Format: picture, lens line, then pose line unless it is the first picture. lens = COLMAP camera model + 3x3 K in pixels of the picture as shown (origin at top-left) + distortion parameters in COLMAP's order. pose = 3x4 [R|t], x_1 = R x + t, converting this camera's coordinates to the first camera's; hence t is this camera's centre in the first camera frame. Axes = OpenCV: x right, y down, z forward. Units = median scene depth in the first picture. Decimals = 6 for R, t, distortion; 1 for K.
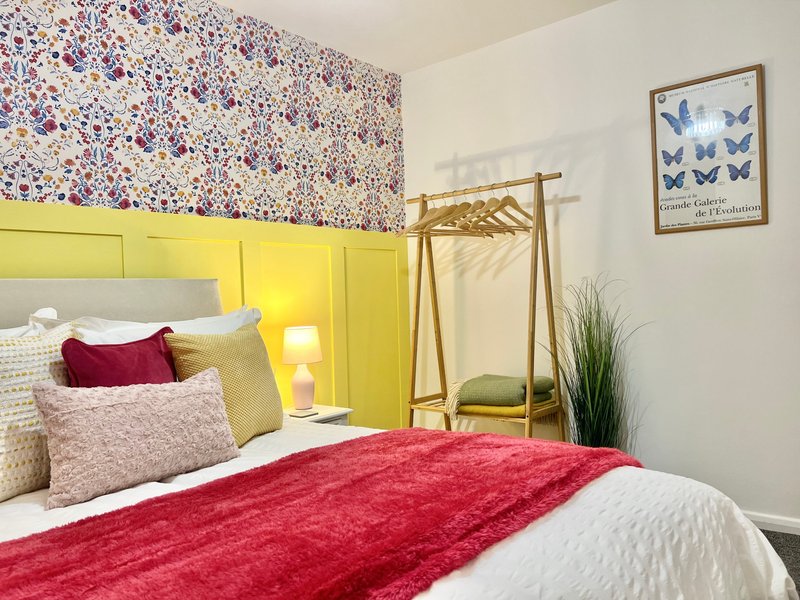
lens RADIAL K [[603.4, 0, 402.4], [0, 603.4, 303.6], [0, 0, 1]] dist [0.040816, -0.045289]
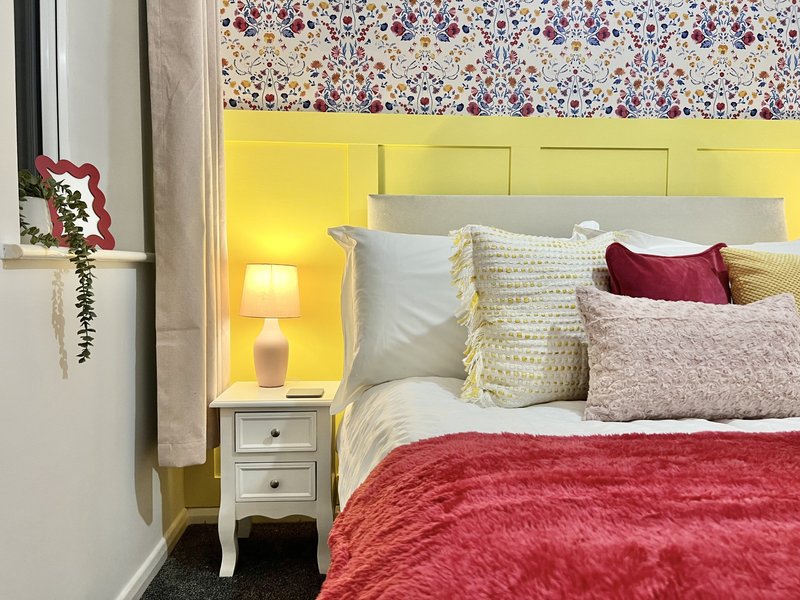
lens RADIAL K [[603.4, 0, 402.4], [0, 603.4, 303.6], [0, 0, 1]] dist [0.040816, -0.045289]
pose [[0.690941, 0.078946, -0.718587, -0.121032], [-0.035657, 0.996531, 0.075196, 0.096674], [0.722031, -0.026334, 0.691359, 0.163854]]
